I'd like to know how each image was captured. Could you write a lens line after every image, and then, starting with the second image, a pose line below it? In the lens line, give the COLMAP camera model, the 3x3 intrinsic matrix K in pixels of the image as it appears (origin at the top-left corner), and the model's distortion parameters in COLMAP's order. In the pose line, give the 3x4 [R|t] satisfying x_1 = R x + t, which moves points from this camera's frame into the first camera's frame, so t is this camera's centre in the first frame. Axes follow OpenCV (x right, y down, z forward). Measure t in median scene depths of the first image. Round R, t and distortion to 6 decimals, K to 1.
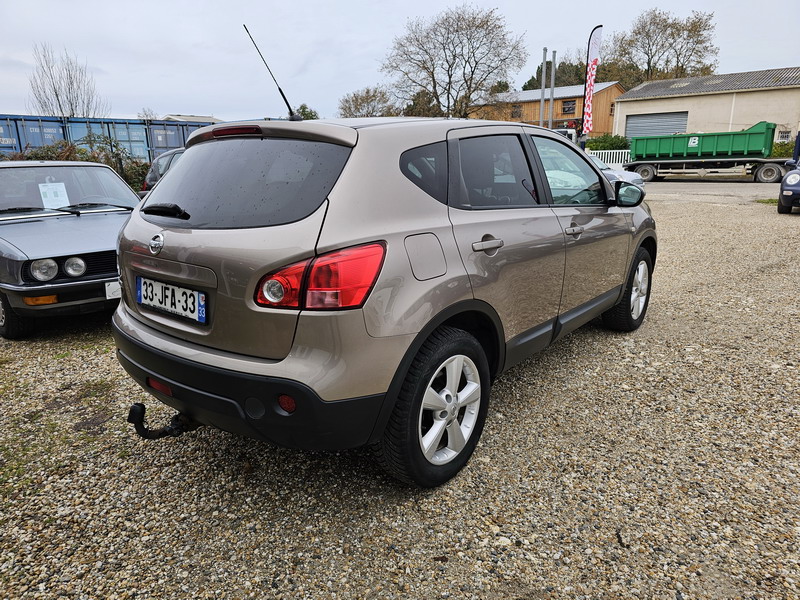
lens RADIAL K [[539.2, 0, 405.2], [0, 539.2, 291.5], [0, 0, 1]] dist [0.042993, -0.025684]
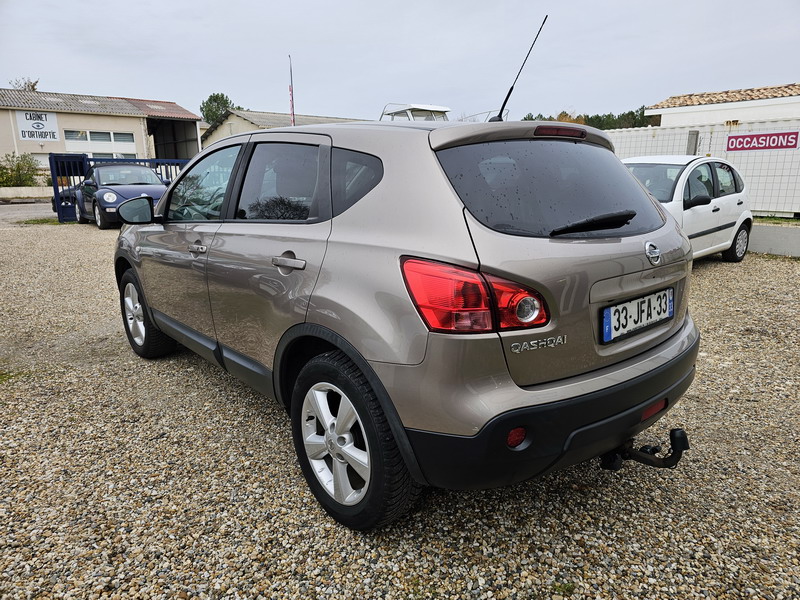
lens RADIAL K [[539.2, 0, 413.9], [0, 539.2, 303.3], [0, 0, 1]] dist [0.042993, -0.025684]
pose [[0.164788, -0.218091, 0.961916, -0.088421], [0.238464, 0.955125, 0.175699, -0.016387], [-0.957068, 0.200430, 0.209400, 0.075531]]
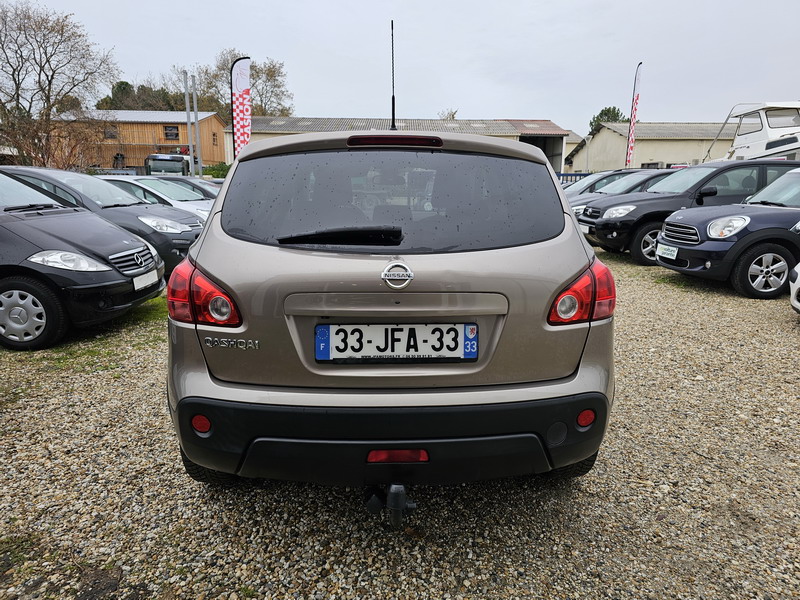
lens RADIAL K [[539.2, 0, 406.0], [0, 539.2, 293.0], [0, 0, 1]] dist [0.042993, -0.025684]
pose [[0.746618, -0.112328, 0.655701, -0.060754], [0.142982, 0.989702, 0.006738, -0.004056], [-0.649706, 0.088722, 0.754991, 0.024650]]
